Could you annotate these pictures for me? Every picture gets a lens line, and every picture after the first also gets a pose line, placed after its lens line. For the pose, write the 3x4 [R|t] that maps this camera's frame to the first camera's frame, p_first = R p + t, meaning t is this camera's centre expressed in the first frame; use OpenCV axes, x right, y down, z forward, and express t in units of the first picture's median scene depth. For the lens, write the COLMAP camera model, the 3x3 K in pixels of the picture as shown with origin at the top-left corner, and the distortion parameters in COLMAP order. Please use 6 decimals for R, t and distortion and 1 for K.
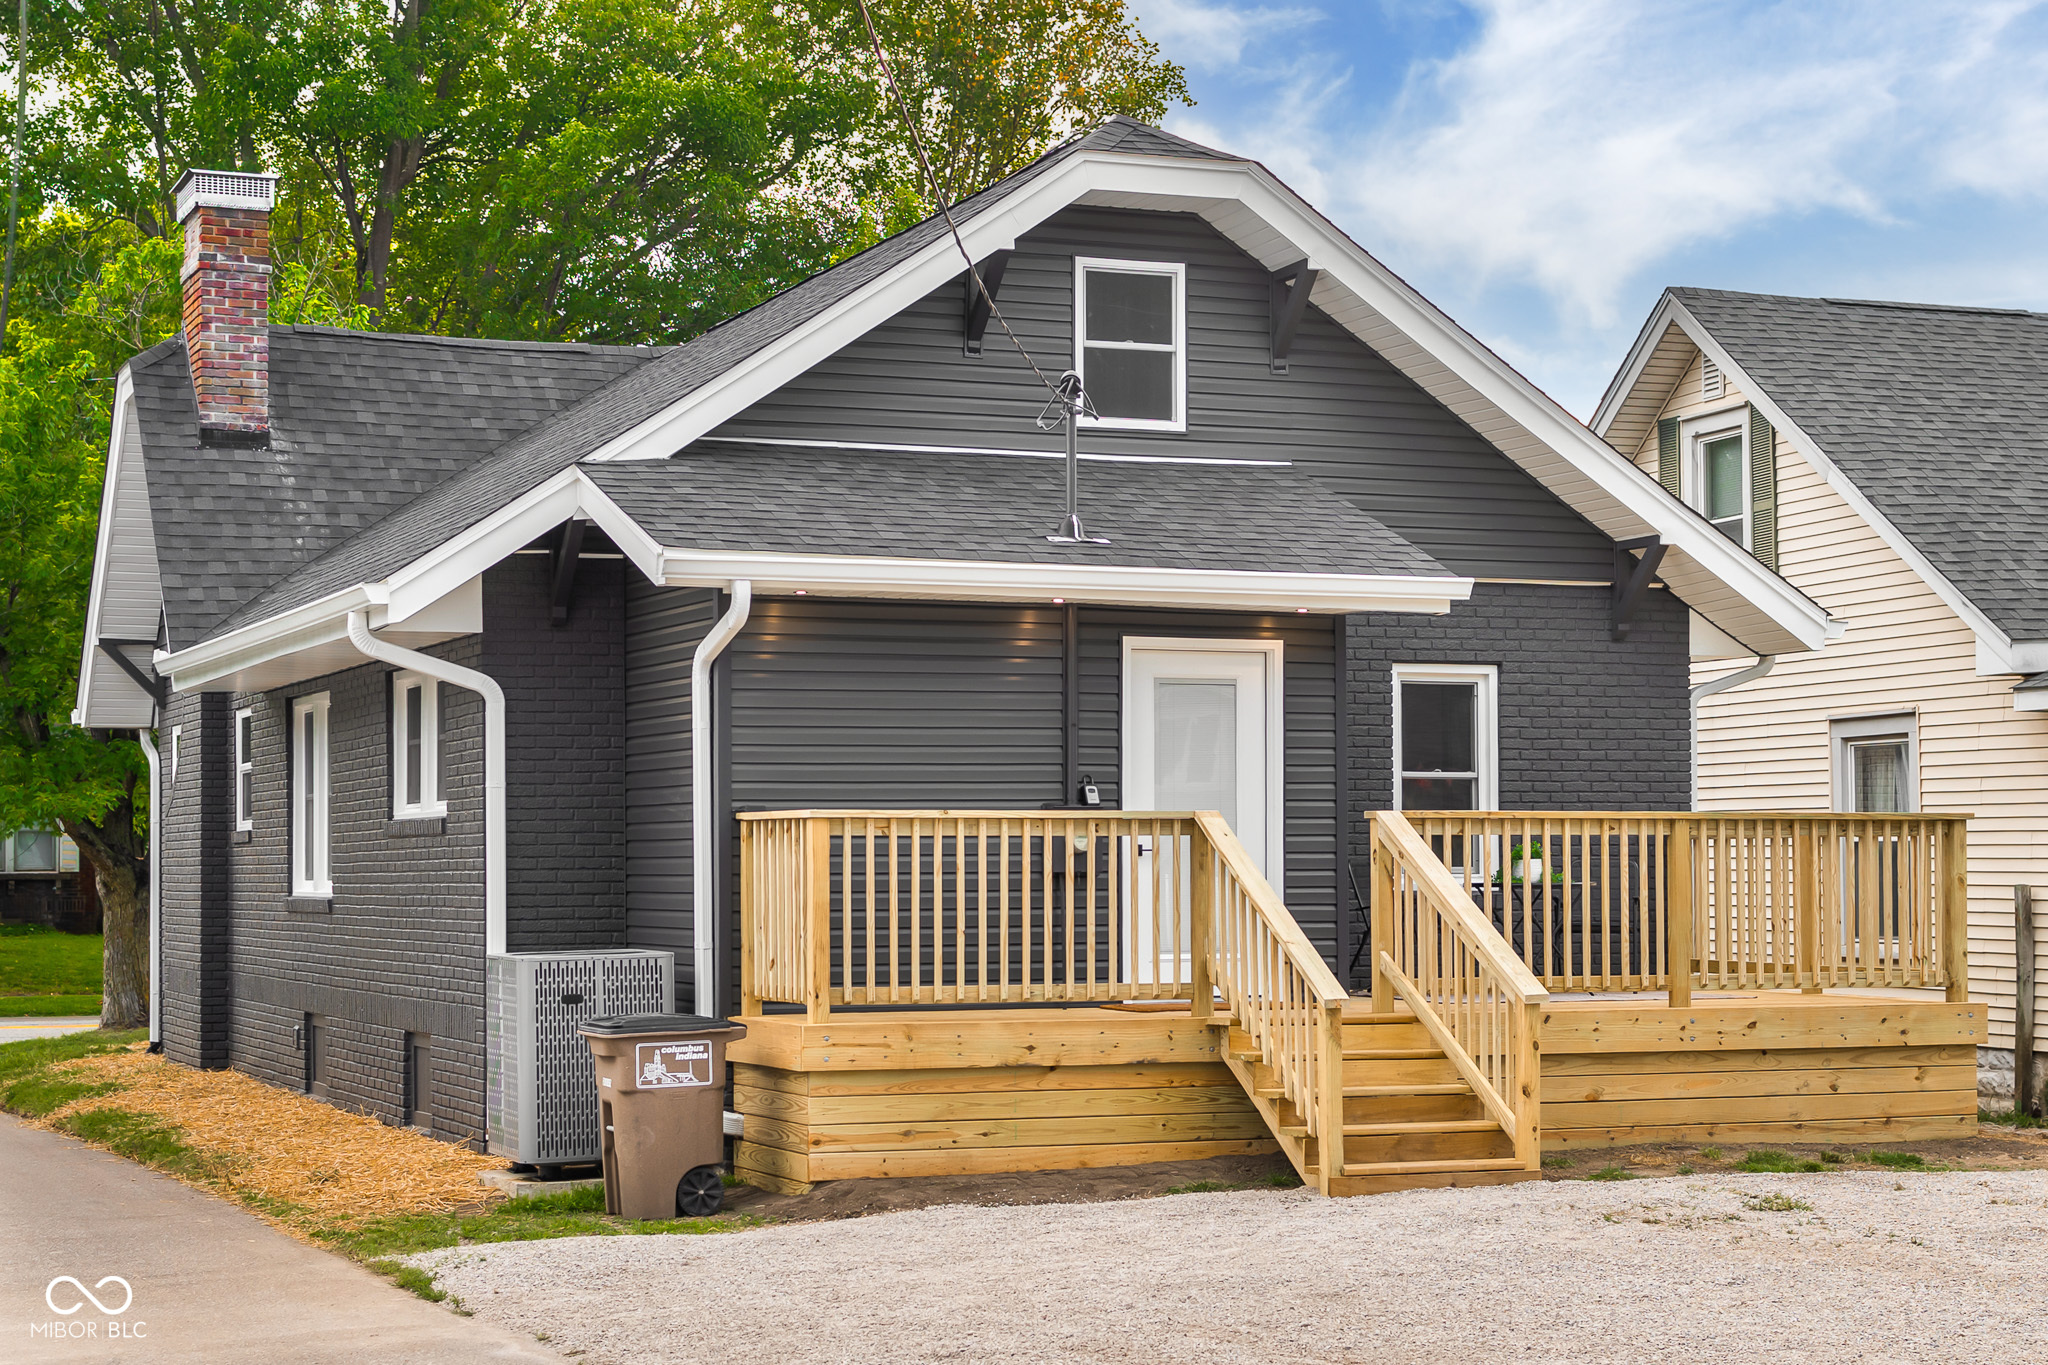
lens RADIAL K [[3426.2, 0, 1016.9], [0, 3426.2, 766.5], [0, 0, 1]] dist [0.147783, -0.238304]
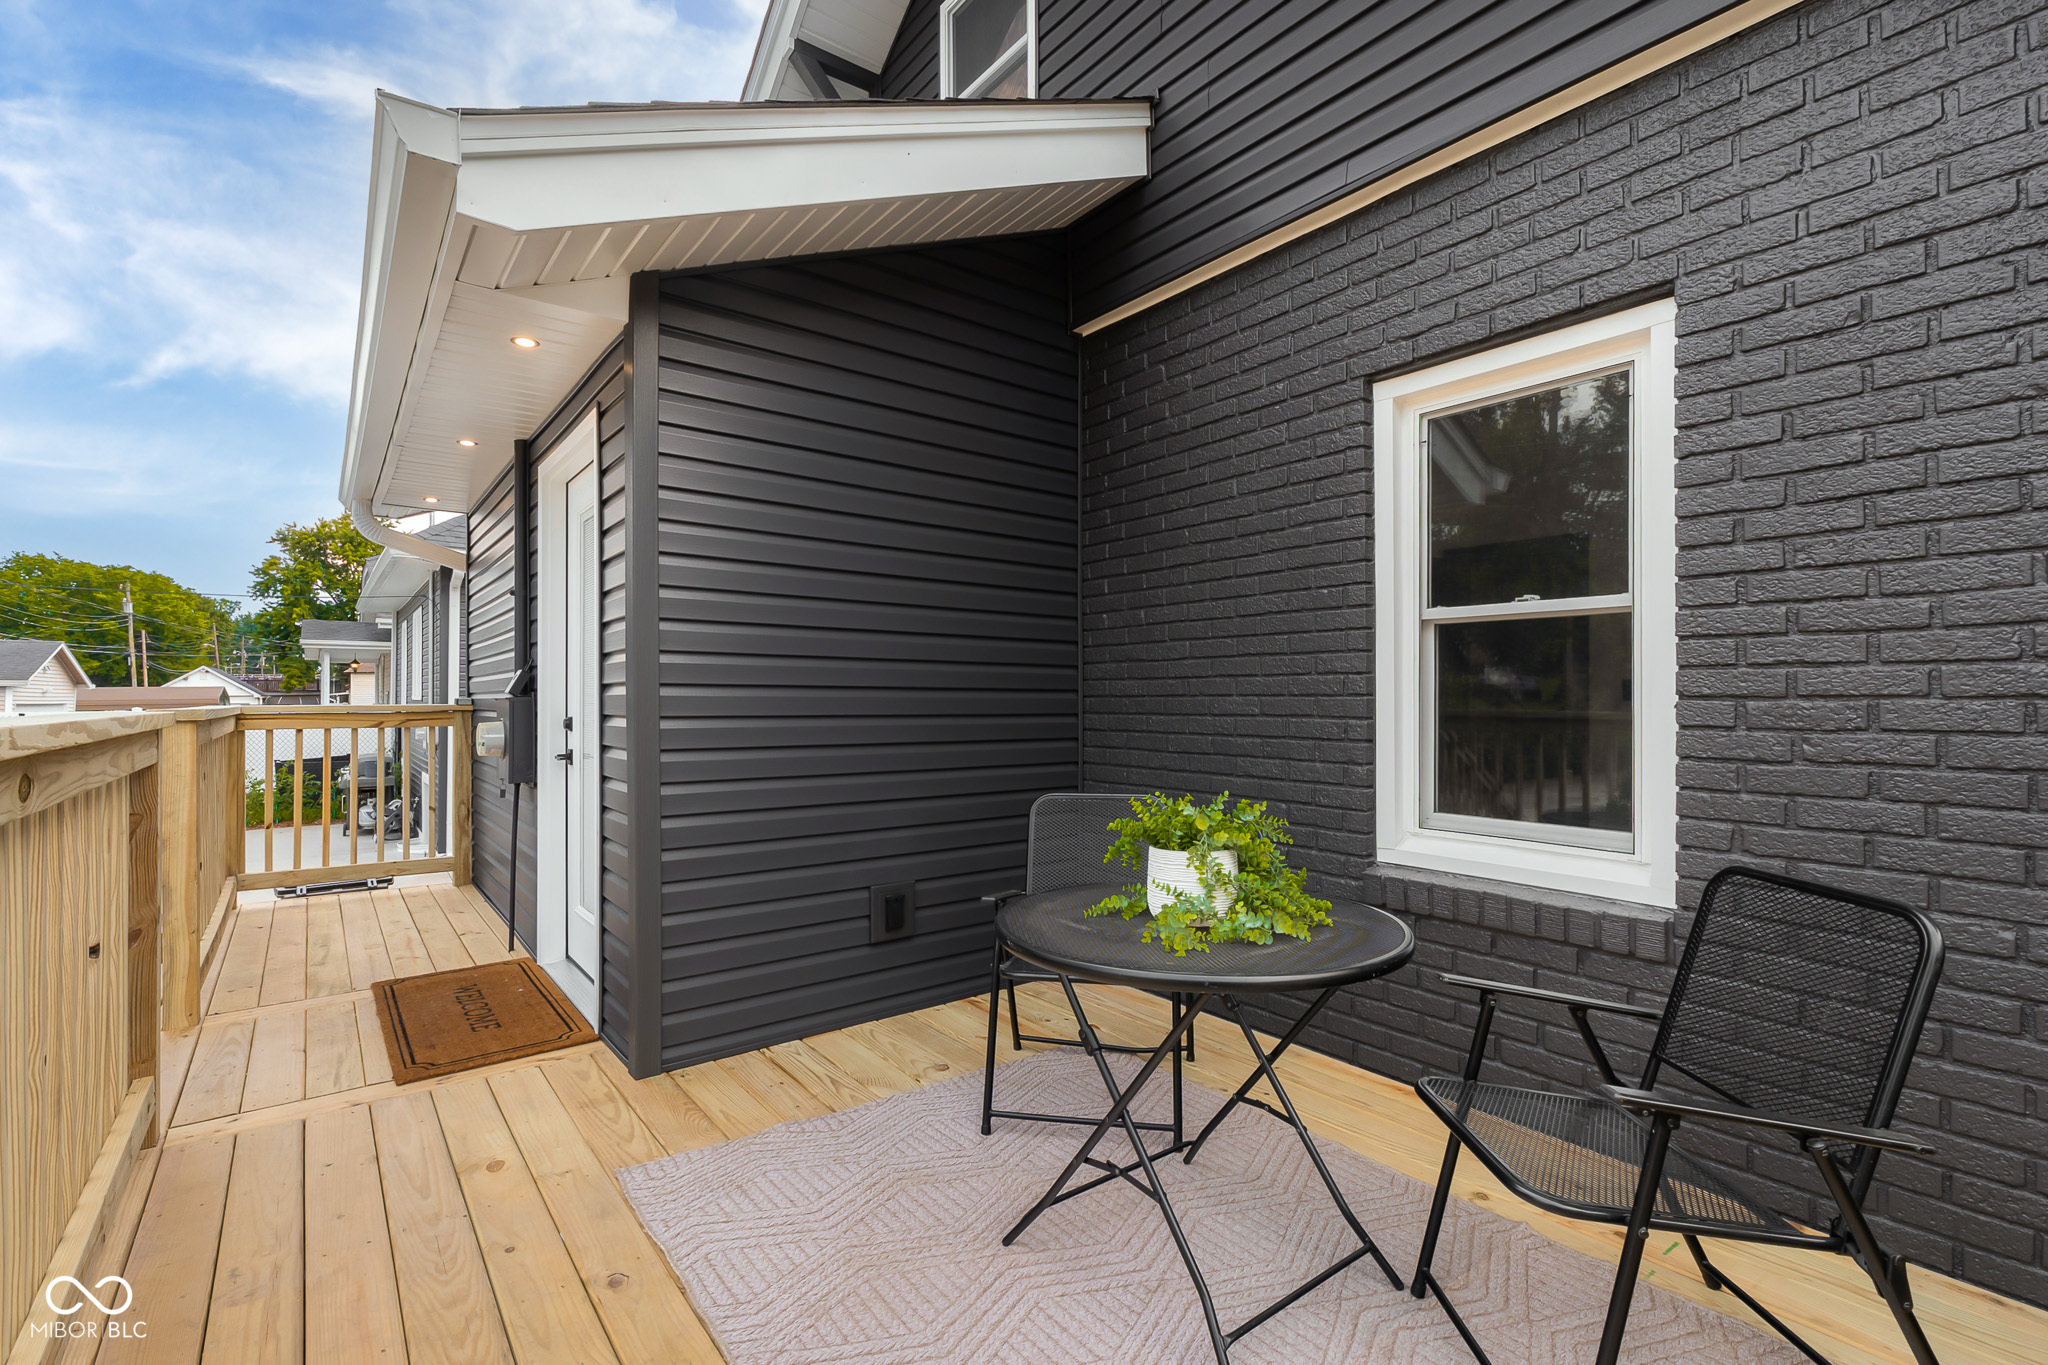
lens RADIAL K [[921.6, 0, 1020.9], [0, 921.6, 682.6], [0, 0, 1]] dist [0.000838, 0.000453]
pose [[0.260582, -0.013144, -0.965362, 0.243827], [0.024301, 0.999680, -0.007052, 0.012322], [0.965146, -0.021622, 0.260818, 1.019898]]
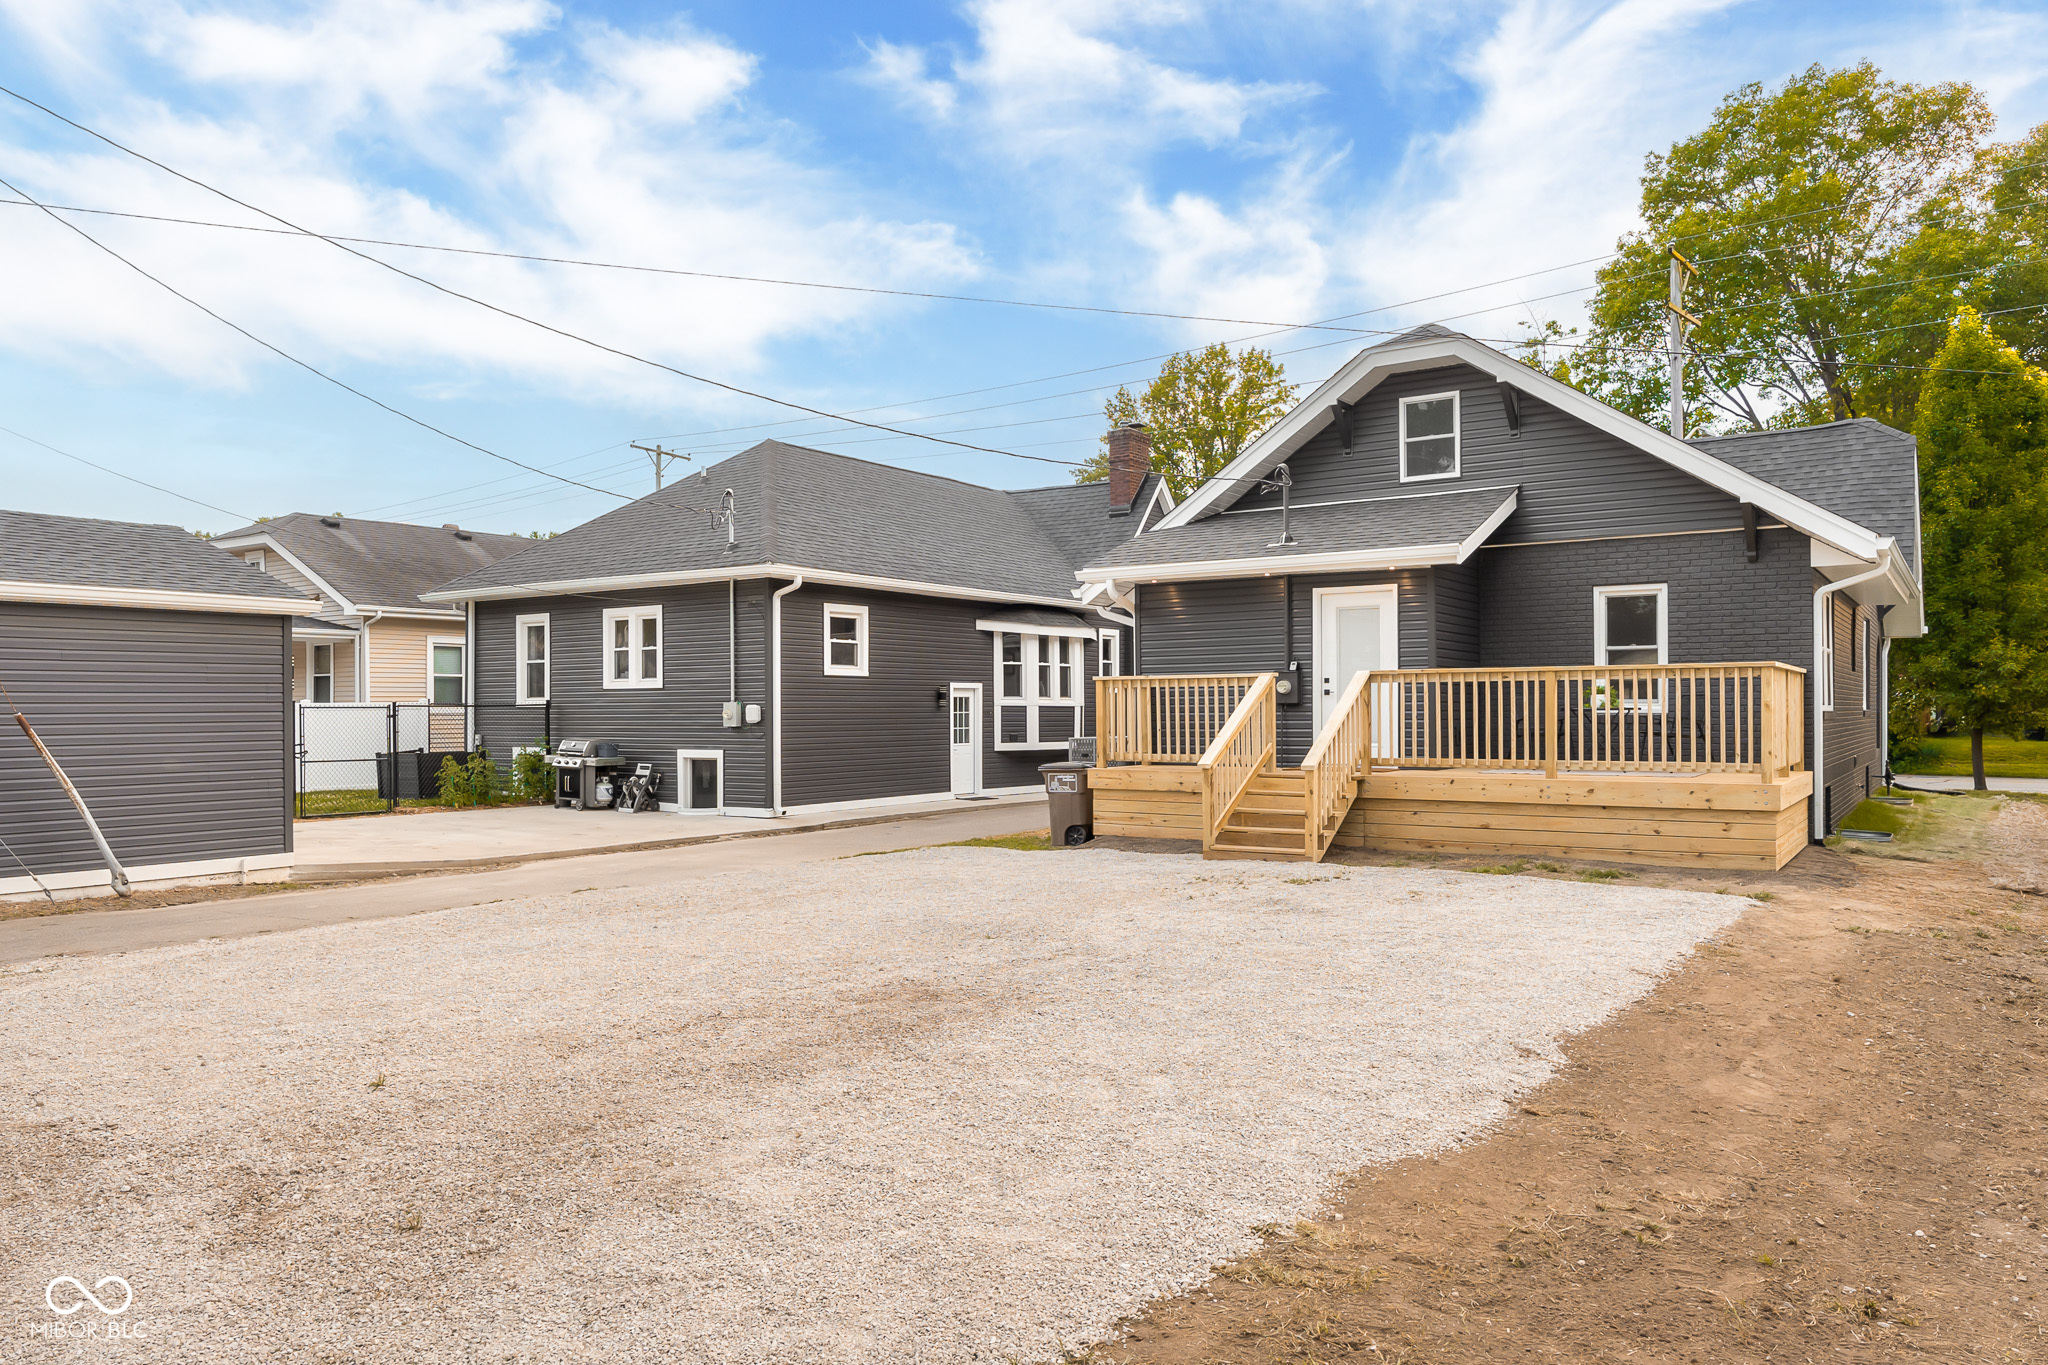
lens RADIAL K [[1421.6, 0, 1024.0], [0, 1421.6, 682.5], [0, 0, 1]] dist [0.000377, 0.000206]
pose [[0.546581, -0.015632, -0.837260, 0.633683], [0.027514, 0.999621, -0.000702, 0.014028], [0.836954, -0.022653, 0.546804, 0.376280]]
